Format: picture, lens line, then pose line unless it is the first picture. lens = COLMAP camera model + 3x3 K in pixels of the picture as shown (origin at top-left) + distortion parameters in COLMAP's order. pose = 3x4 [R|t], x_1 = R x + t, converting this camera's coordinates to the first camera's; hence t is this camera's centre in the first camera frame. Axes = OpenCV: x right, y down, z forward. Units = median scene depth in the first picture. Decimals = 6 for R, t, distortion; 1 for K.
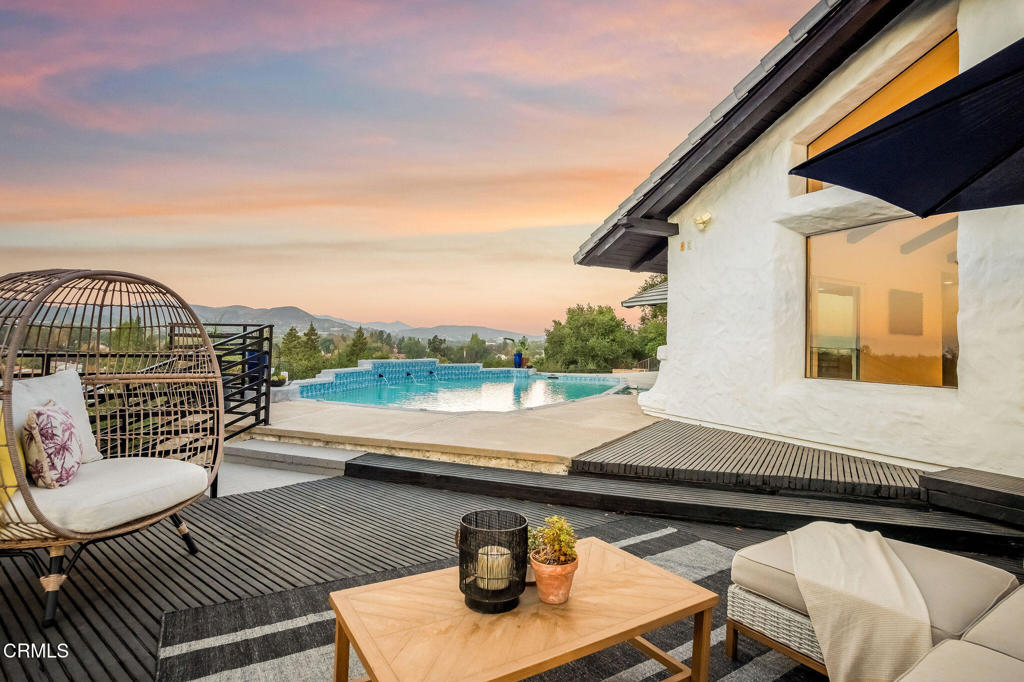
lens RADIAL K [[506.9, 0, 512.0], [0, 506.9, 341.0], [0, 0, 1]] dist [0.000354, 0.000004]
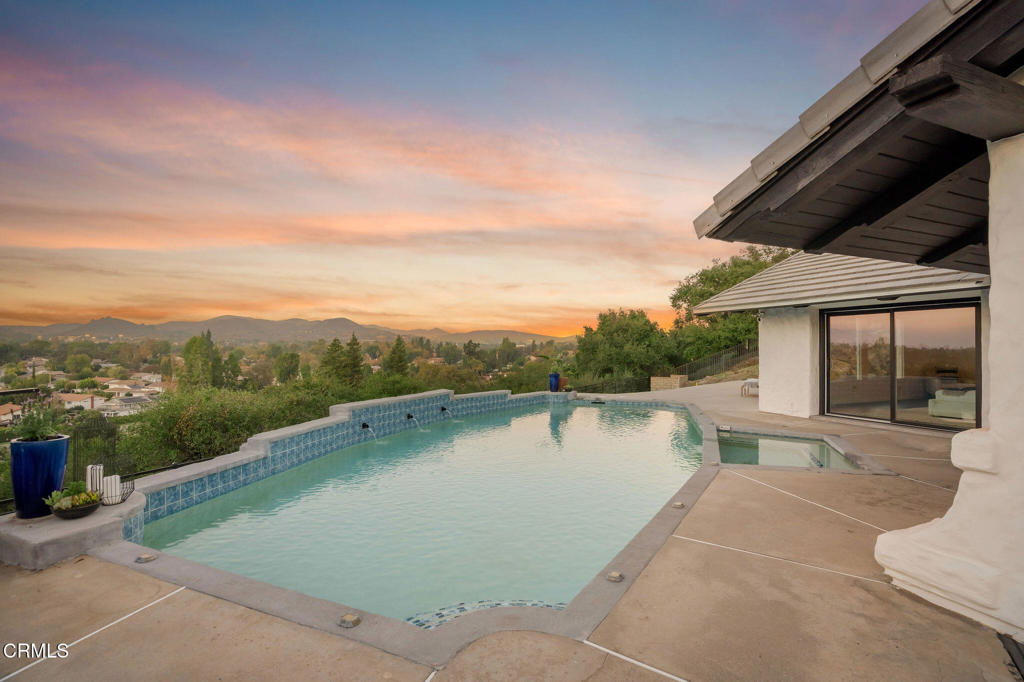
lens RADIAL K [[461.2, 0, 512.0], [0, 461.2, 341.0], [0, 0, 1]] dist [-0.000001, 0.000042]
pose [[0.997781, -0.027625, -0.060575, -0.004162], [0.027332, 0.999610, -0.005659, -0.011643], [0.060708, 0.003991, 0.998148, 0.110081]]
